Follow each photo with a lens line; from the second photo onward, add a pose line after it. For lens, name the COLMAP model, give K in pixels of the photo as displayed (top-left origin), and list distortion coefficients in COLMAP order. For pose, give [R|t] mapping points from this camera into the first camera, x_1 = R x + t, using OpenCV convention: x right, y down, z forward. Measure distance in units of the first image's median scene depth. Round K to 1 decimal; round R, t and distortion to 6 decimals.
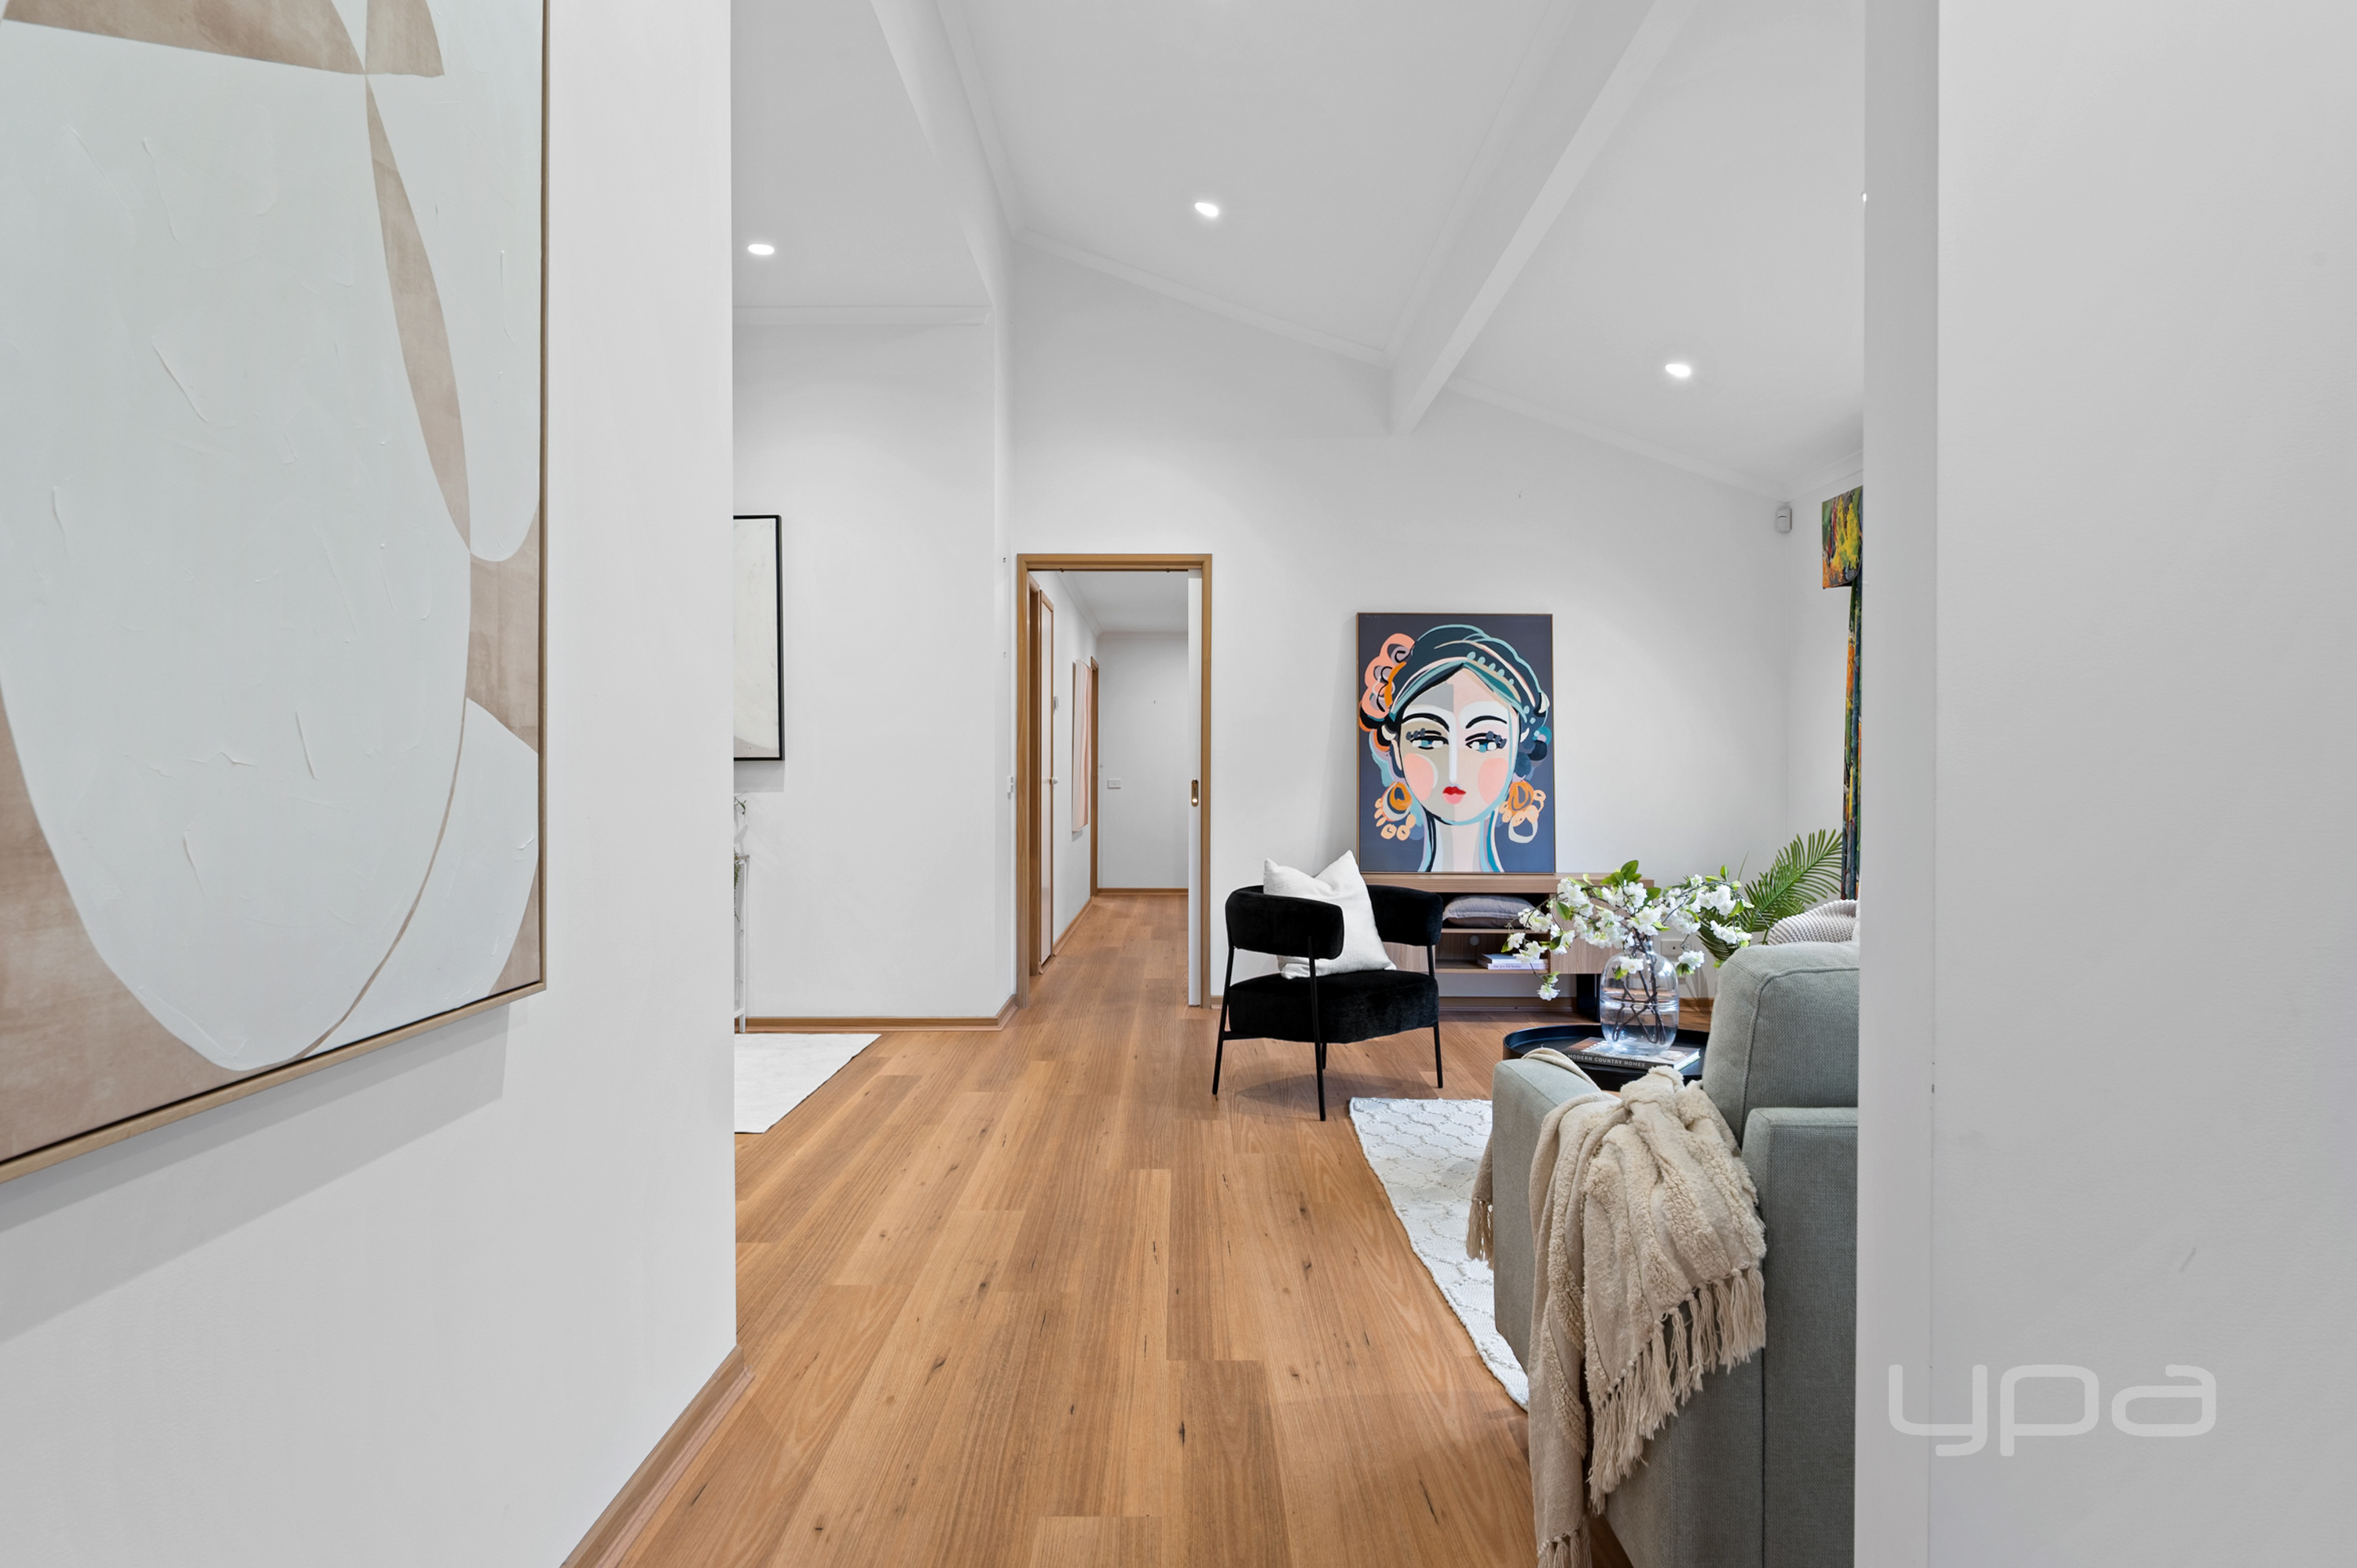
lens RADIAL K [[1435.3, 0, 1178.4], [0, 1435.3, 788.5], [0, 0, 1]] dist [0.037326, 0.000087]
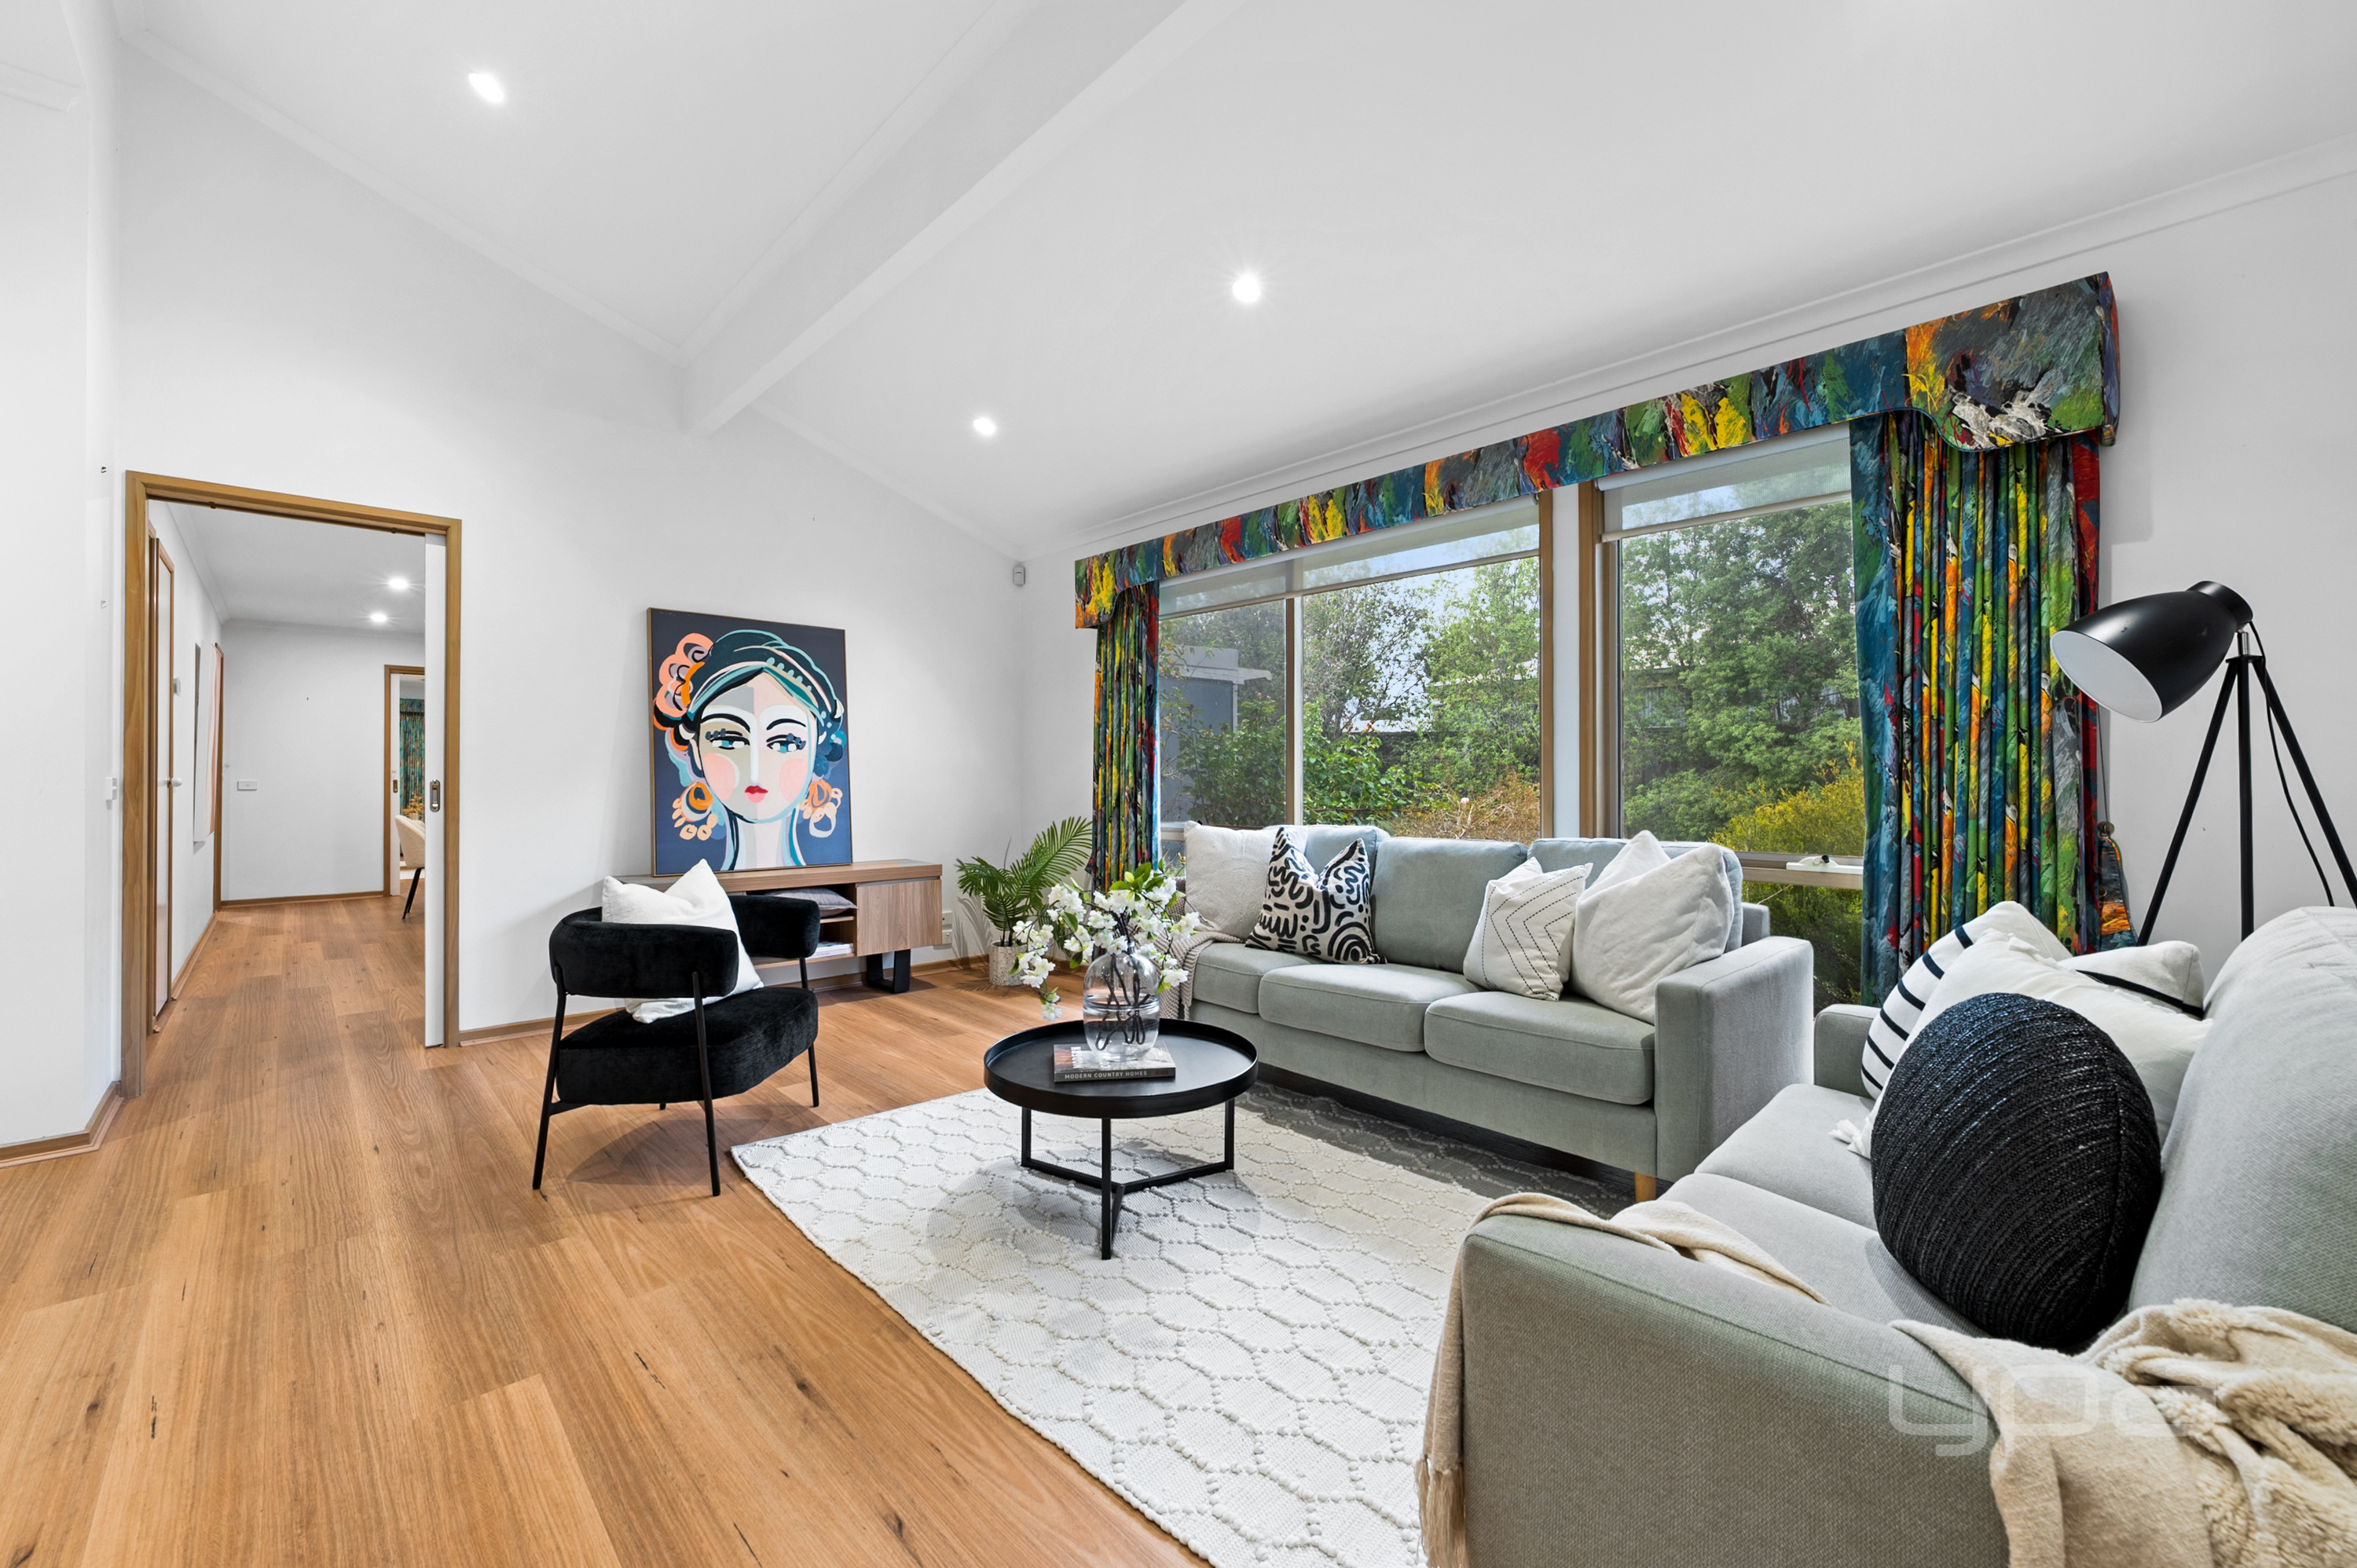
lens RADIAL K [[944.3, 0, 1187.7], [0, 944.3, 776.9], [0, 0, 1]] dist [-0.002620, -0.000030]
pose [[0.722212, -0.003799, 0.691661, -0.053809], [0.009322, 0.999948, -0.004241, -0.002080], [-0.691608, 0.009510, 0.722210, 0.294590]]
